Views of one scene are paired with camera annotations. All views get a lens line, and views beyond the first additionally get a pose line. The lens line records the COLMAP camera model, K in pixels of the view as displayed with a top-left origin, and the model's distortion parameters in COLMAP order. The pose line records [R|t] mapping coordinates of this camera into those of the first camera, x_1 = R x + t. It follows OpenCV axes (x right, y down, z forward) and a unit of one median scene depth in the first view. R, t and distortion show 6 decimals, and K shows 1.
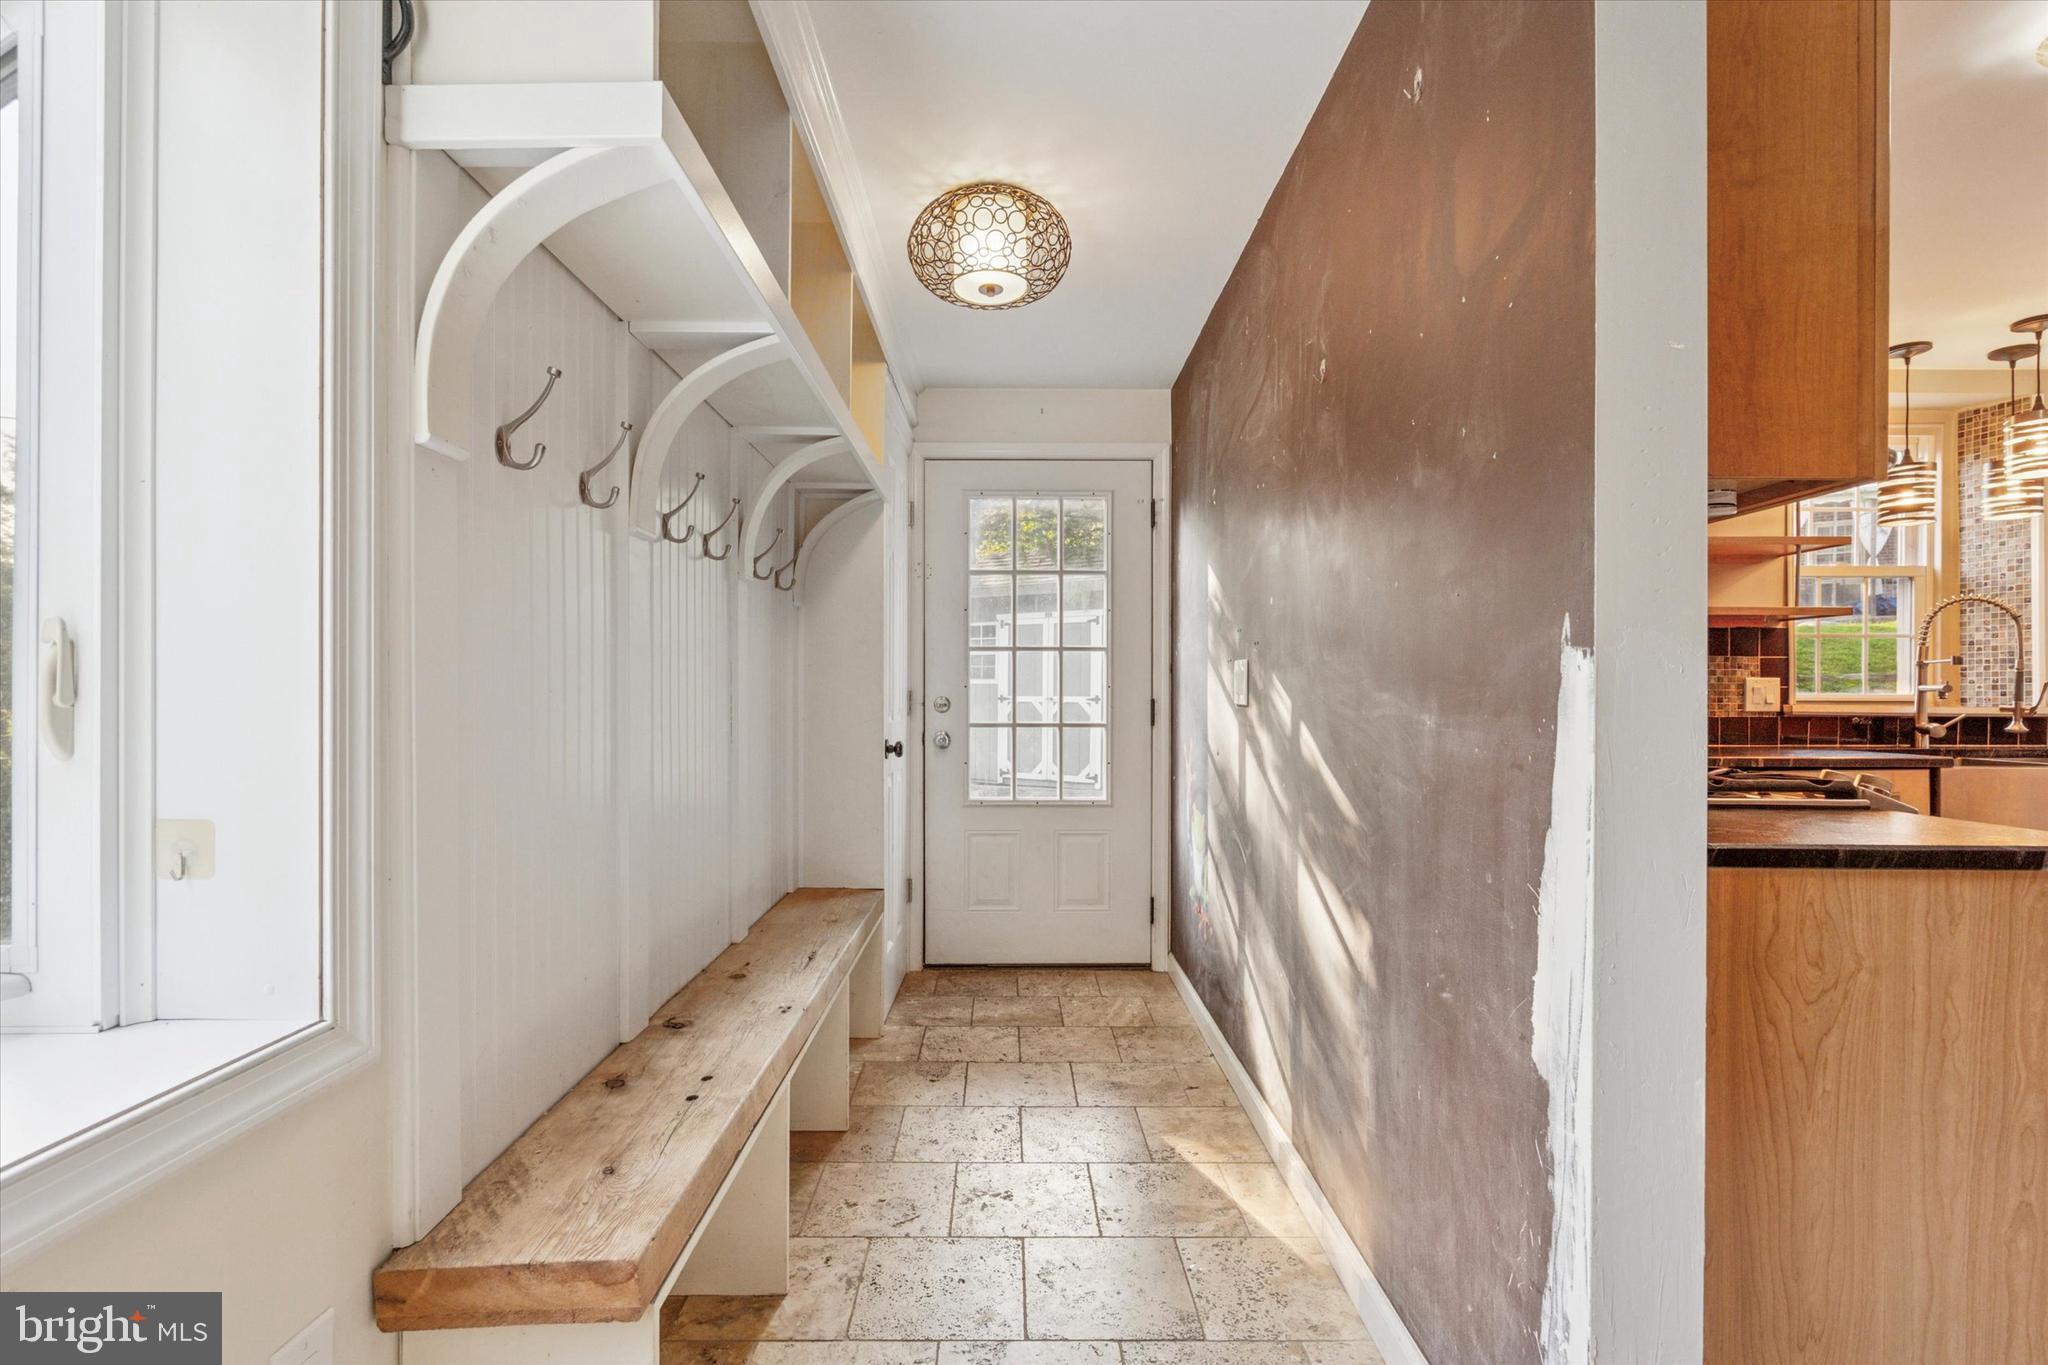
lens RADIAL K [[950.3, 0, 1011.6], [0, 950.3, 702.8], [0, 0, 1]] dist [-0.004391, 0.003546]
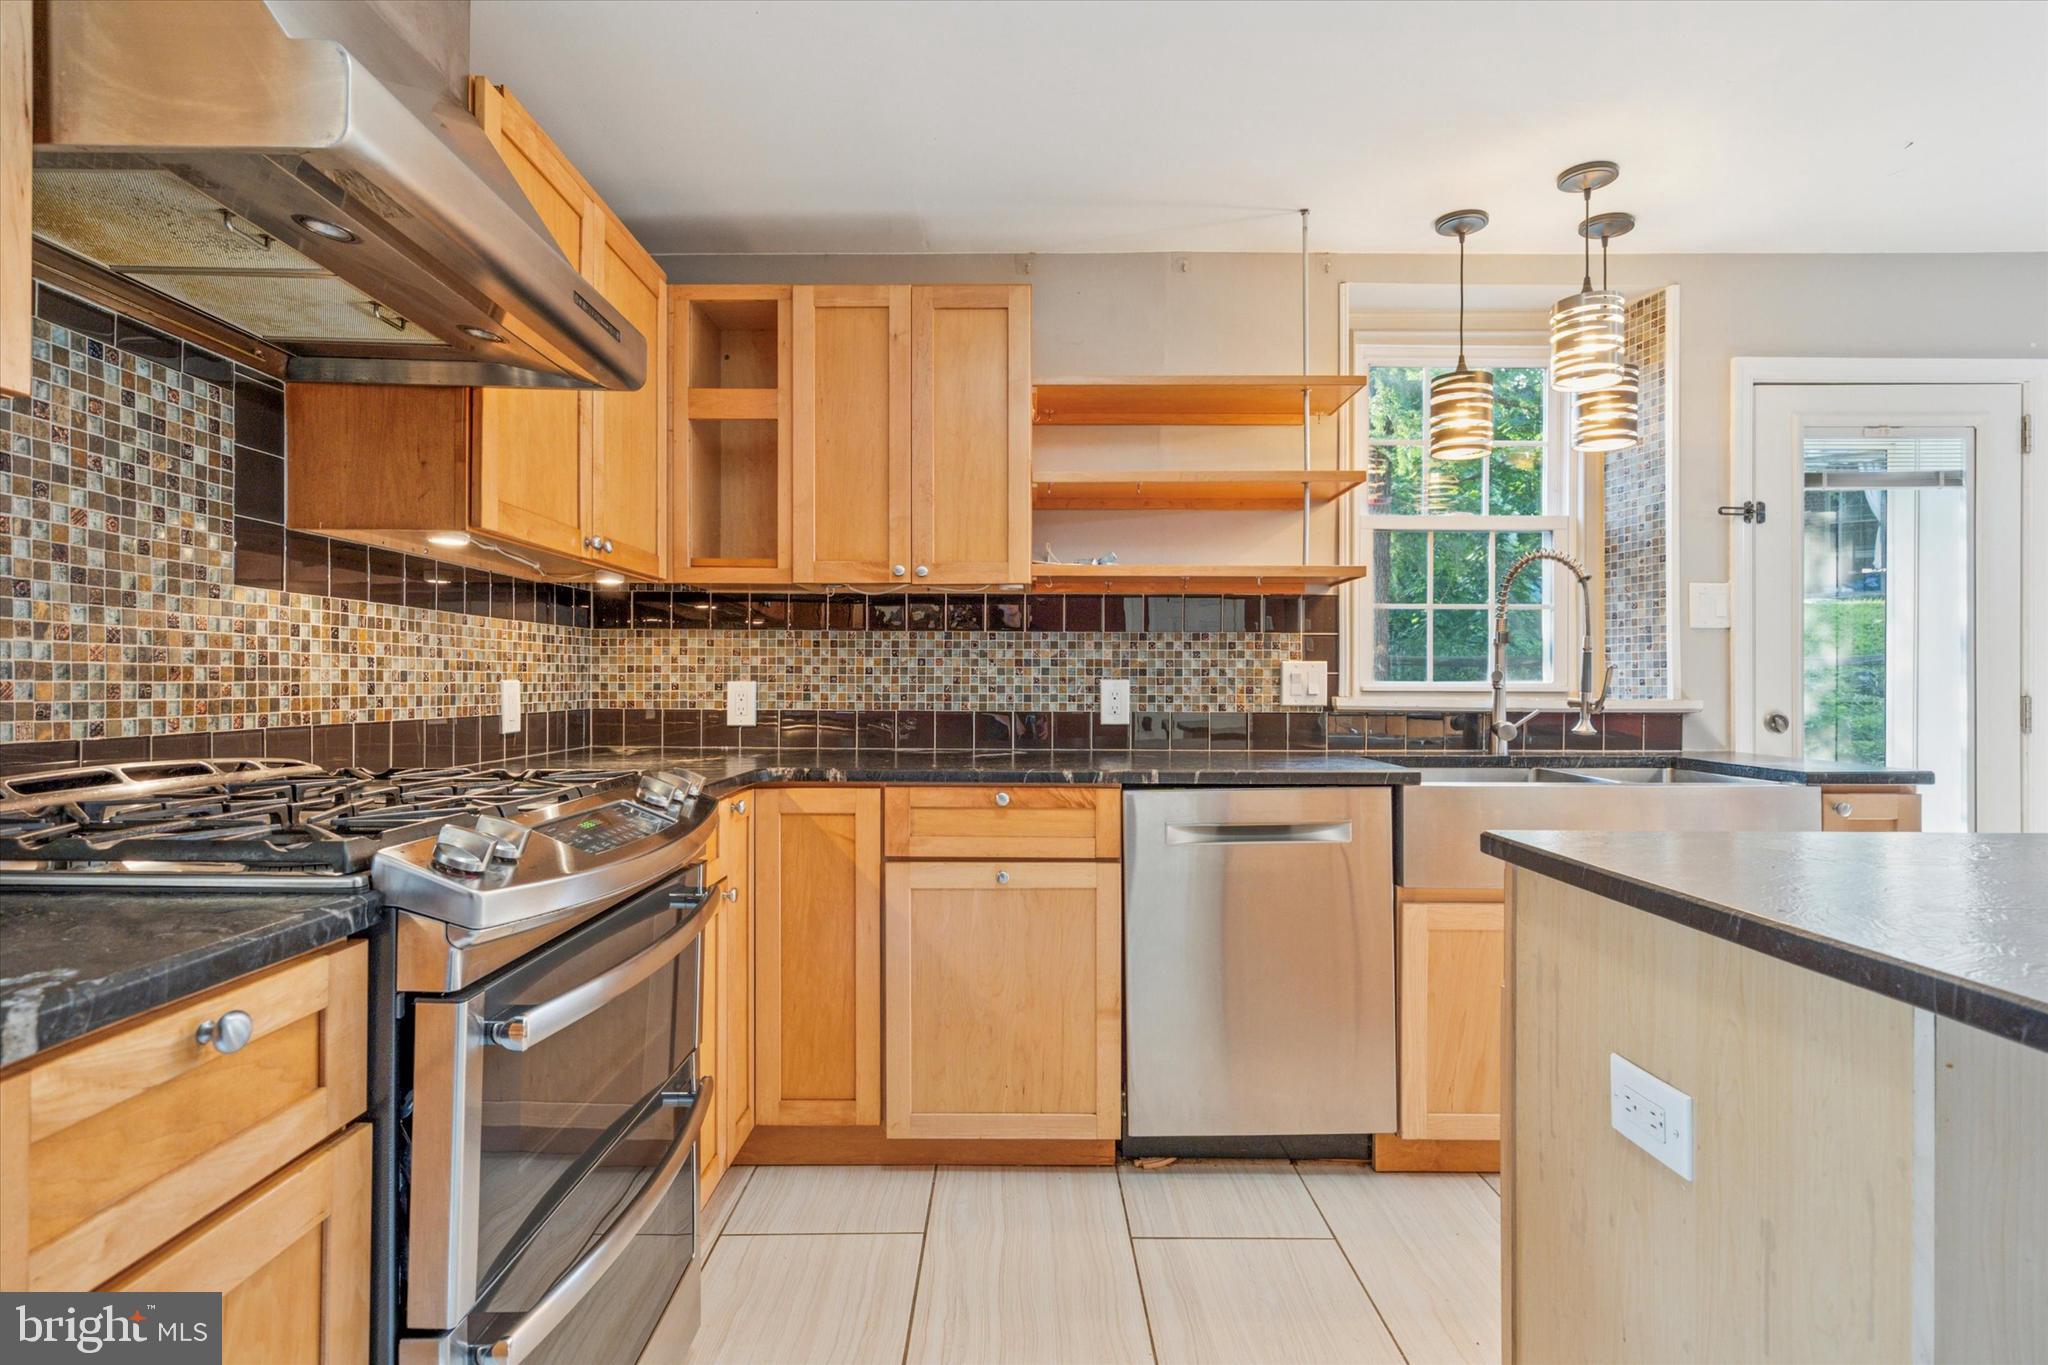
lens RADIAL K [[1019.8, 0, 1024.2], [0, 1019.8, 681.5], [0, 0, 1]] dist [0.001634, 0.002251]
pose [[0.999994, -0.000007, -0.003473, 0.571179], [-0.000033, 0.999937, -0.011251, -0.000904], [0.003473, 0.011251, 0.999931, 0.187902]]
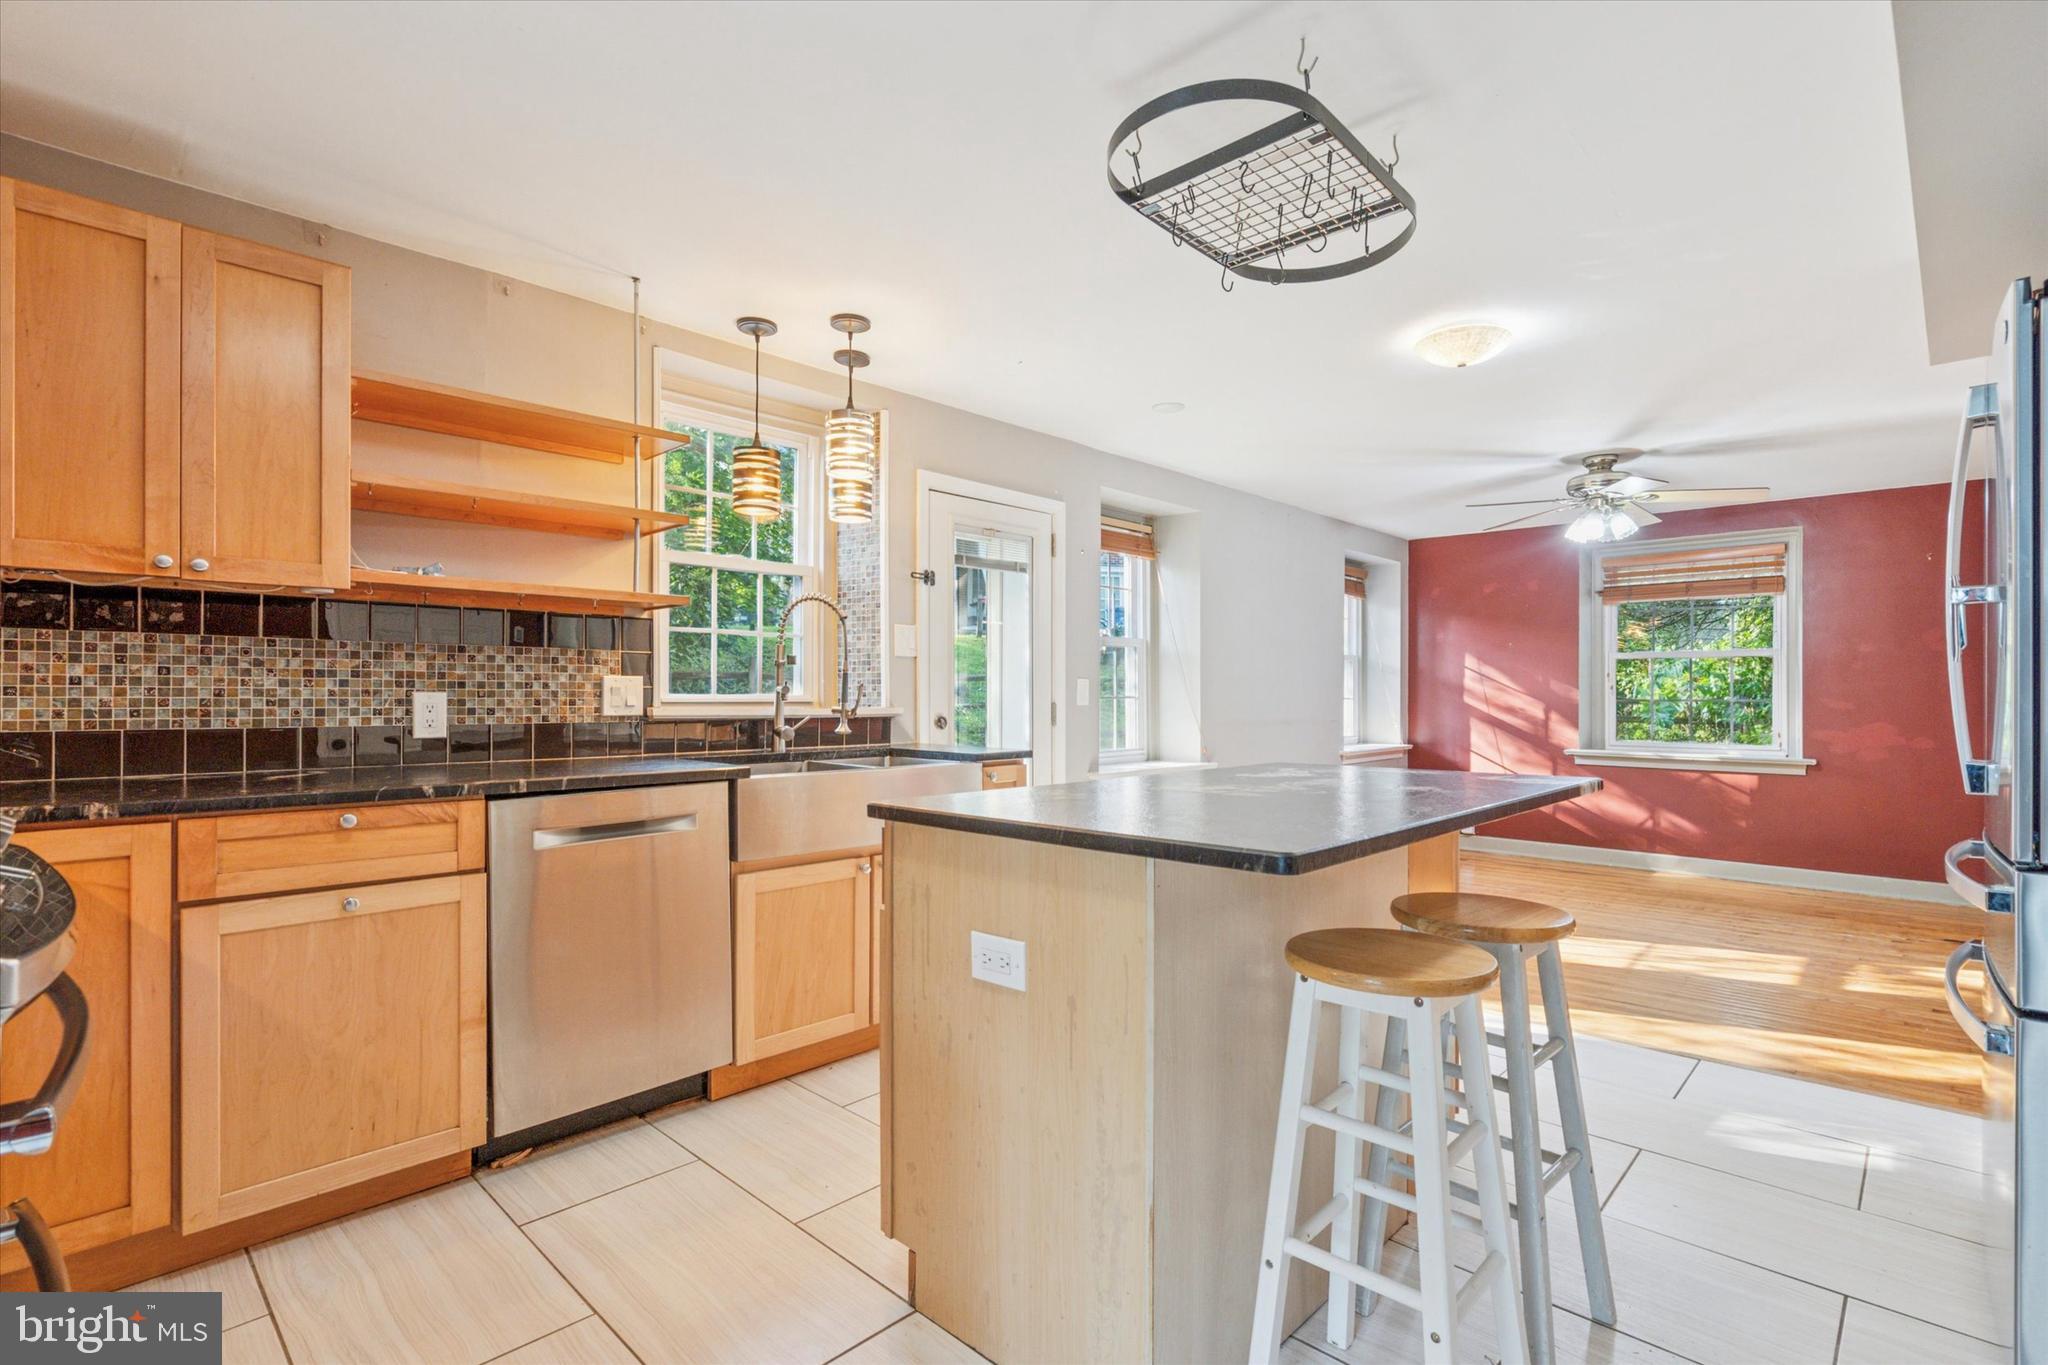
lens RADIAL K [[950.3, 0, 1009.0], [0, 950.3, 685.8], [0, 0, 1]] dist [-0.004391, 0.003546]
pose [[0.705465, 0.006230, 0.708717, 0.434949], [0.005815, 0.999877, -0.014577, -0.003164], [-0.708721, 0.014405, 0.705342, 0.161468]]
